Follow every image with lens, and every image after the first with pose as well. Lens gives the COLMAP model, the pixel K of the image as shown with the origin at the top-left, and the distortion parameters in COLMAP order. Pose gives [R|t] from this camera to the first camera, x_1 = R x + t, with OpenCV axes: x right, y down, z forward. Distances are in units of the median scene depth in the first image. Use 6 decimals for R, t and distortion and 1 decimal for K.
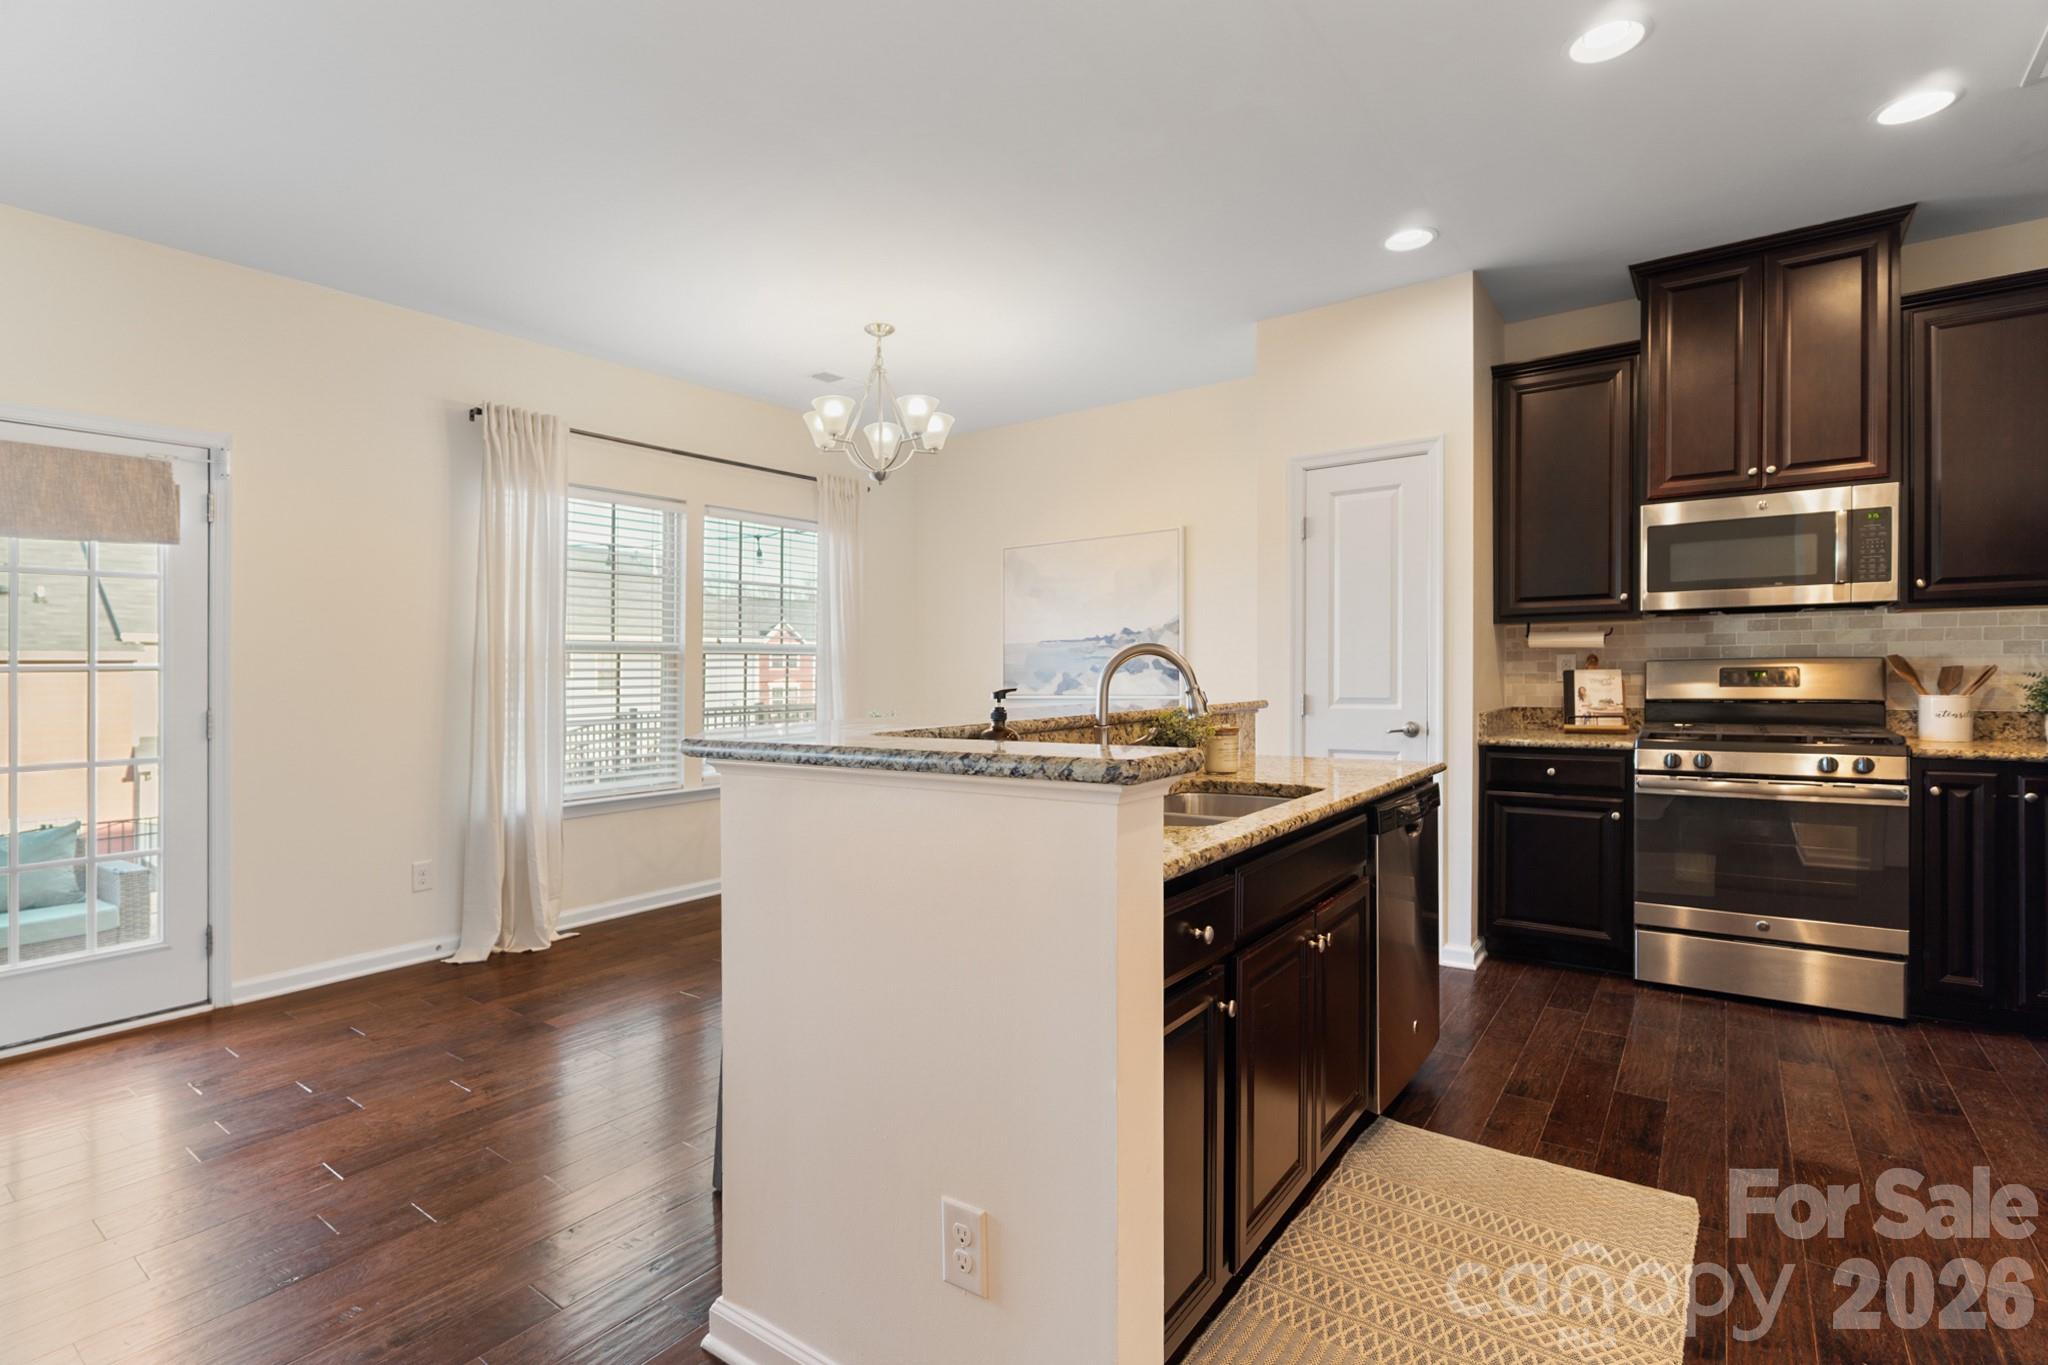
lens RADIAL K [[955.1, 0, 1033.6], [0, 955.1, 713.2], [0, 0, 1]] dist [-0.003632, -0.000770]
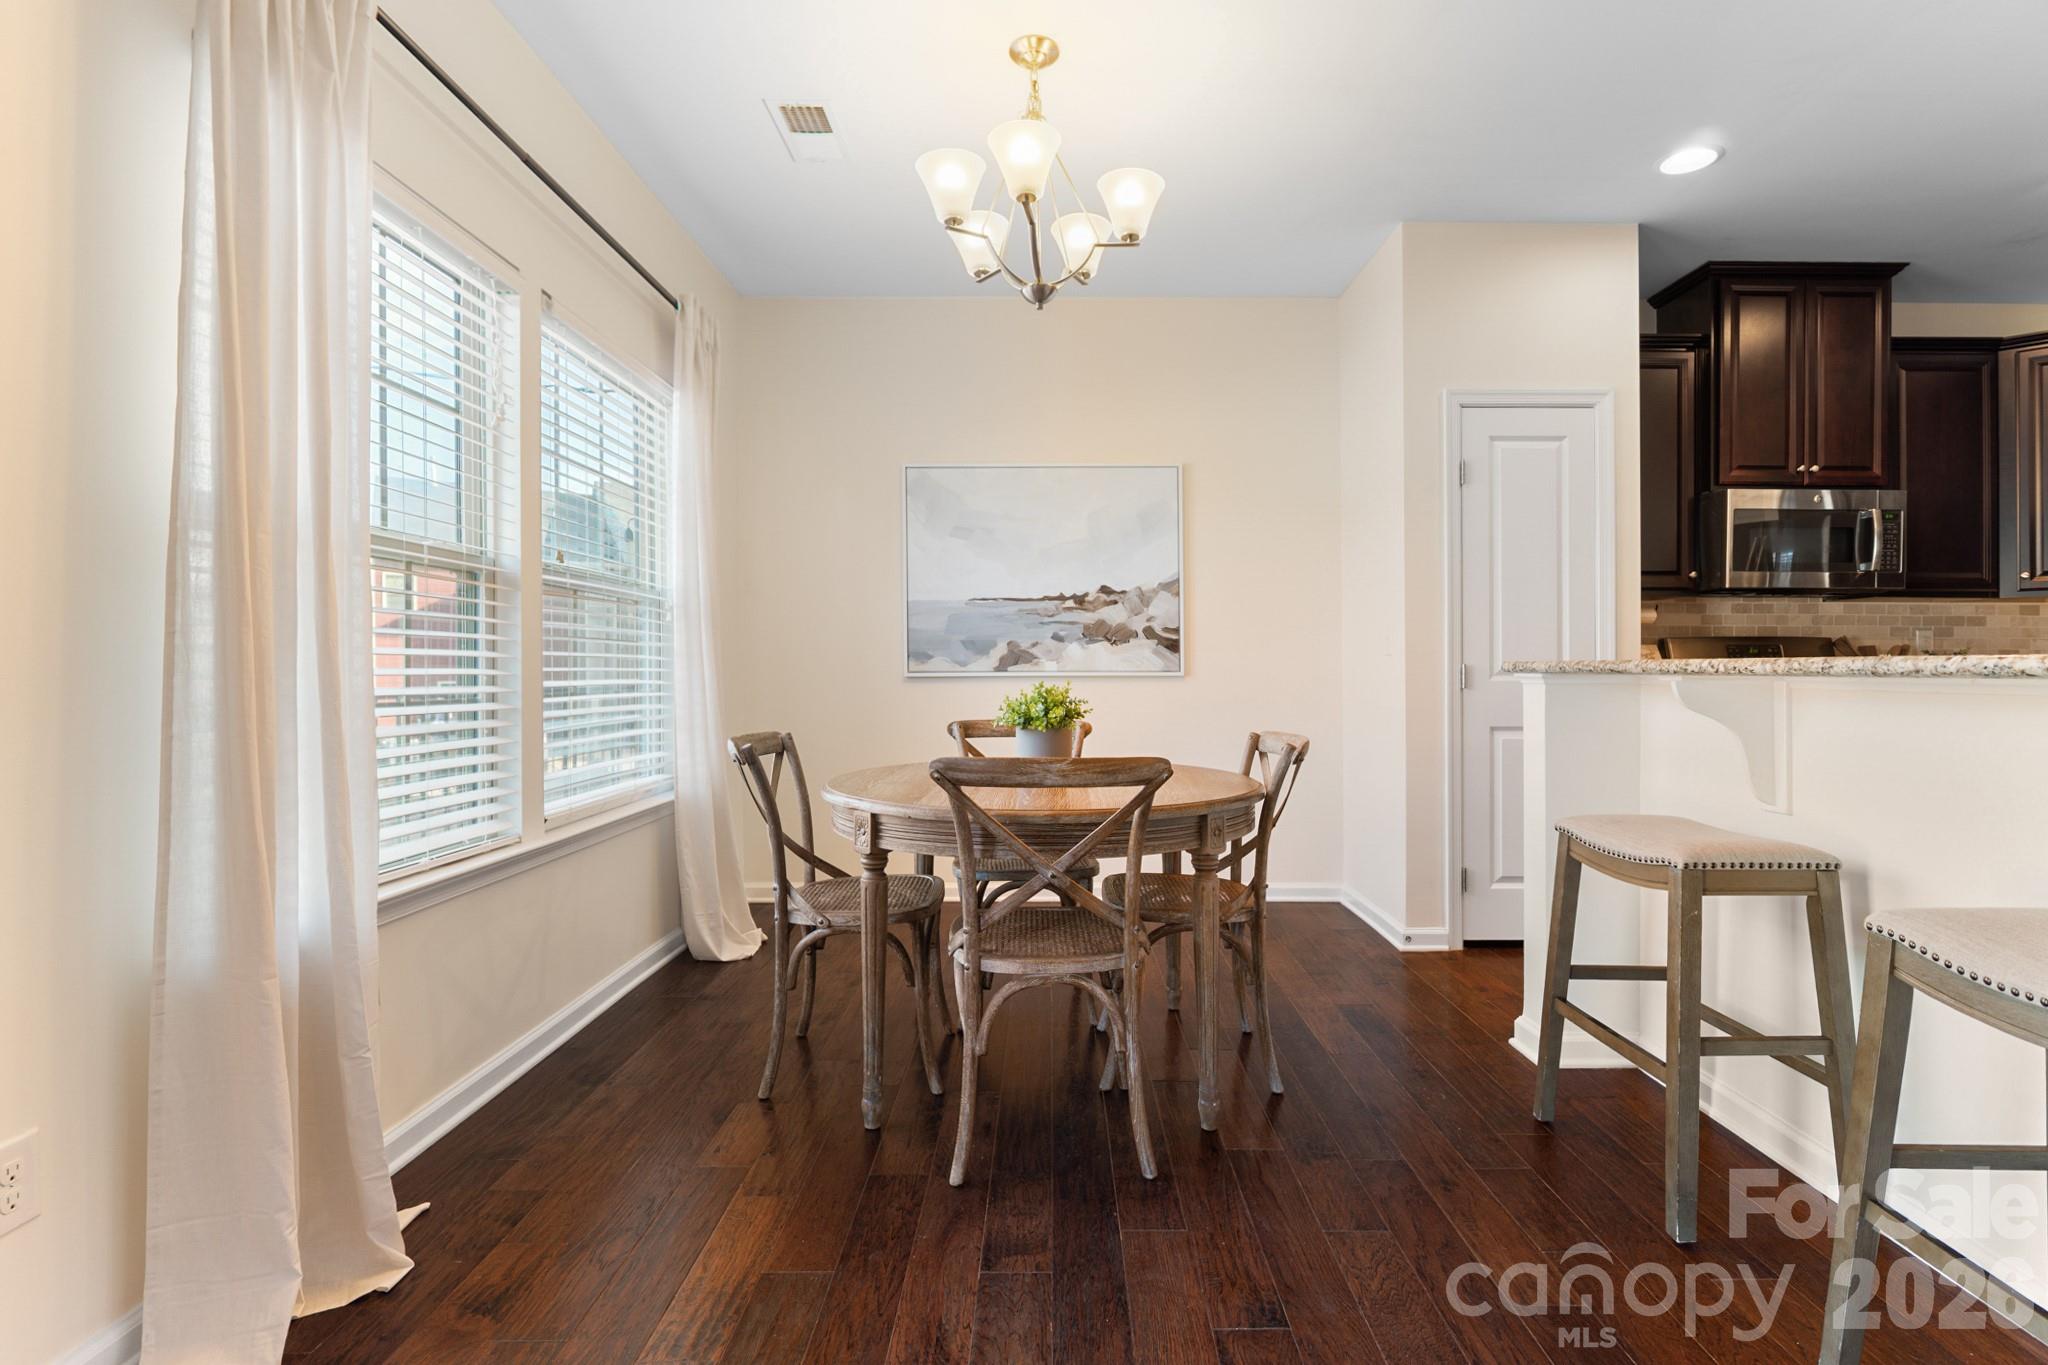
lens RADIAL K [[962.6, 0, 1062.4], [0, 962.6, 652.1], [0, 0, 1]] dist [-0.002434, -0.000516]
pose [[0.808307, 0.025838, 0.588194, -0.592434], [0.014201, 0.997890, -0.063351, 0.021841], [-0.588590, 0.059560, 0.806235, 0.584776]]
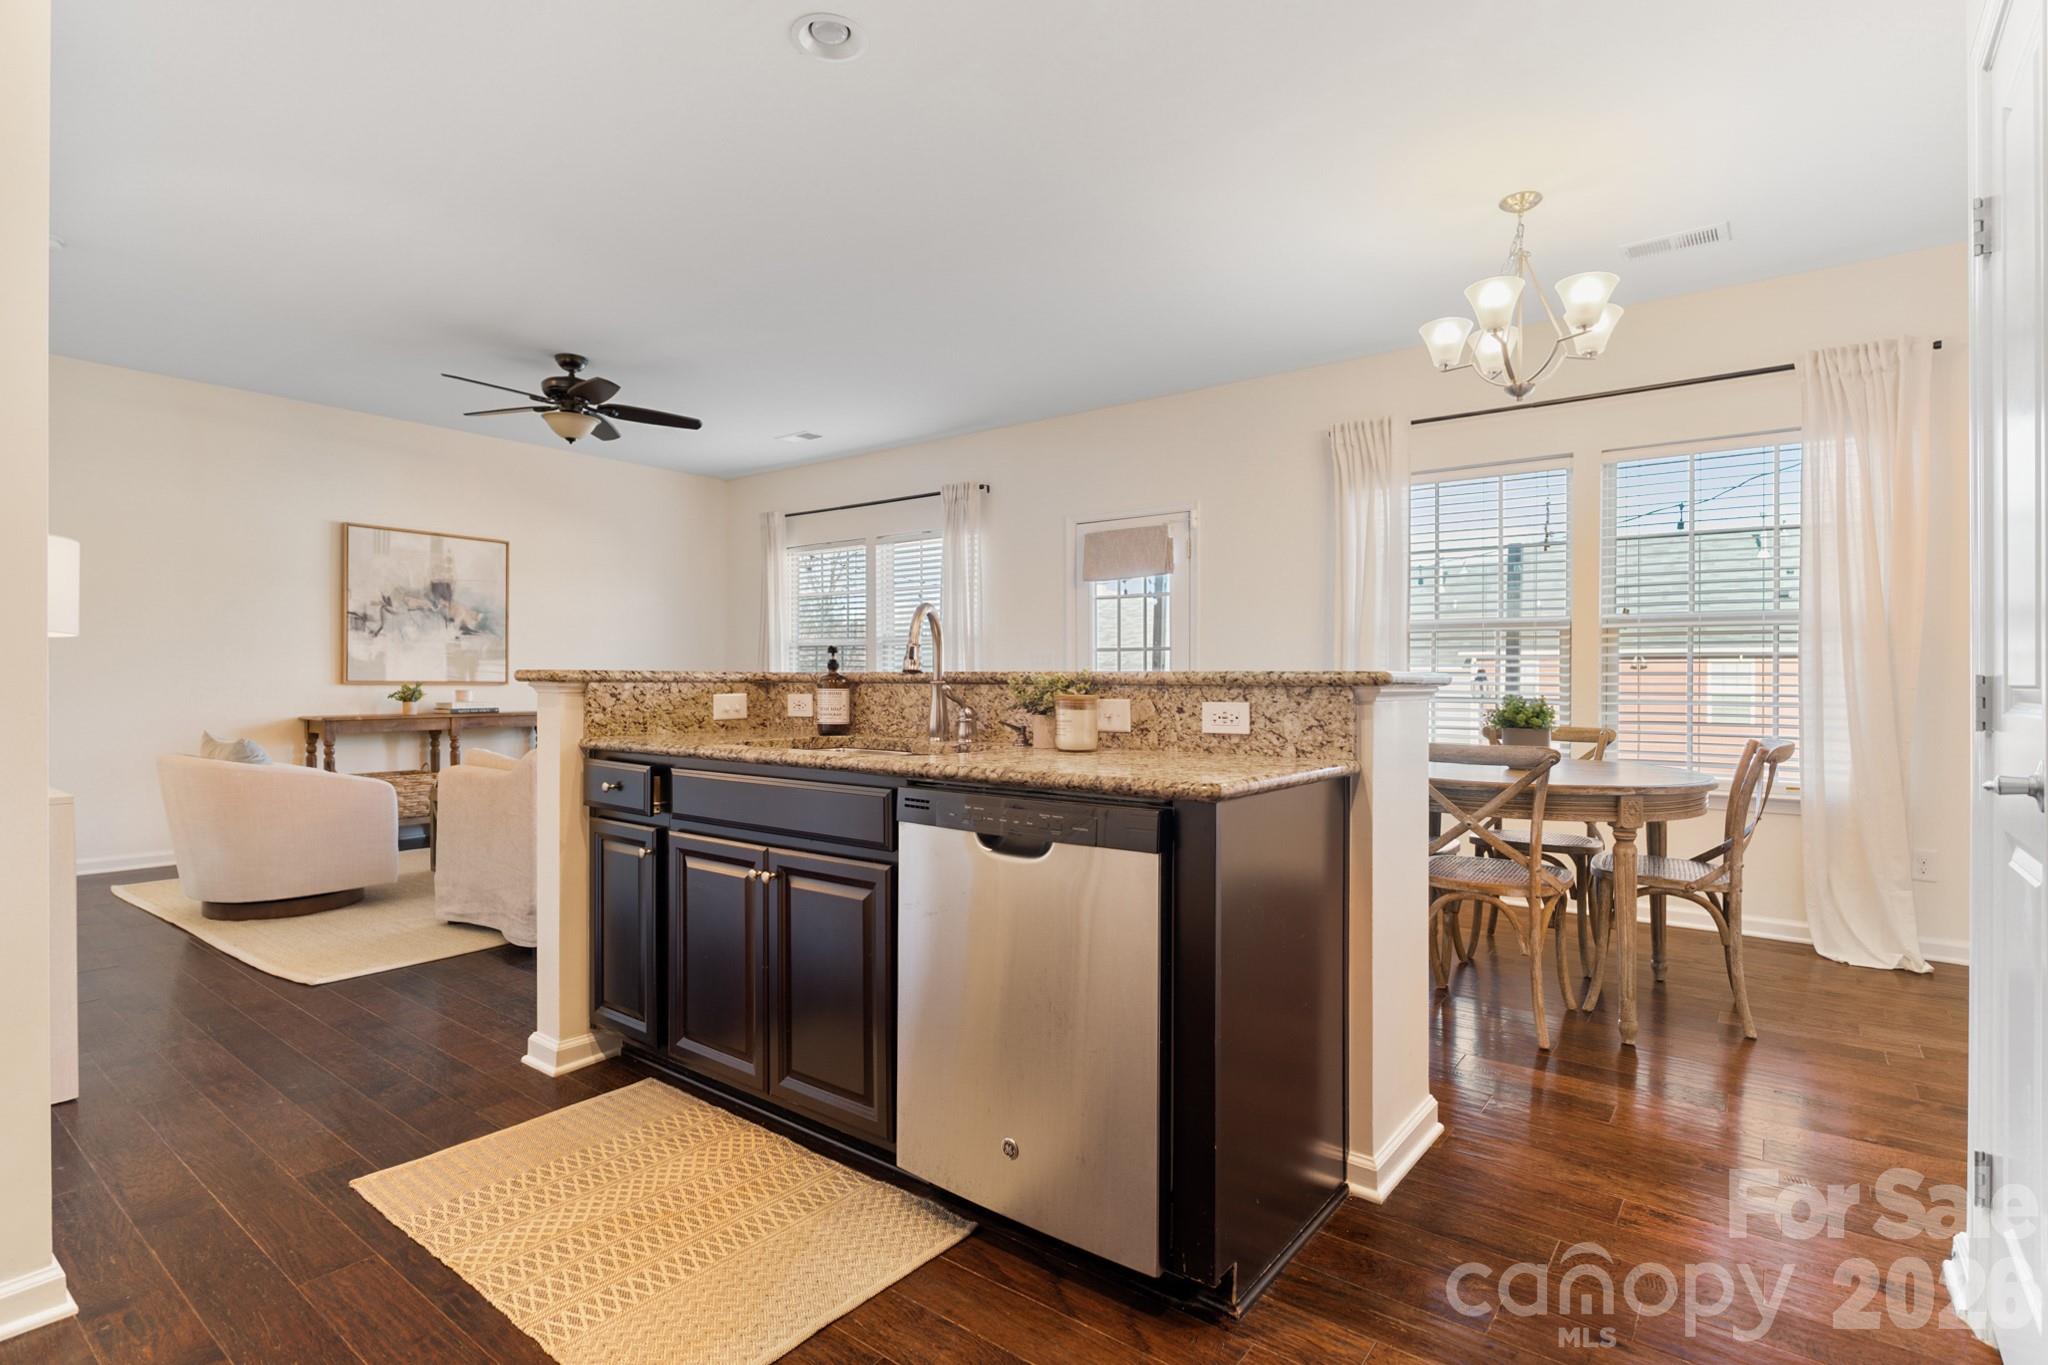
lens RADIAL K [[1018.2, 0, 1019.0], [0, 1018.2, 689.3], [0, 0, 1]] dist [-0.013382, 0.000531]
pose [[-0.043007, 0.022769, -0.998815, 0.792031], [-0.049143, 0.998482, 0.024878, -0.006739], [0.997865, 0.050155, -0.041823, 0.736310]]
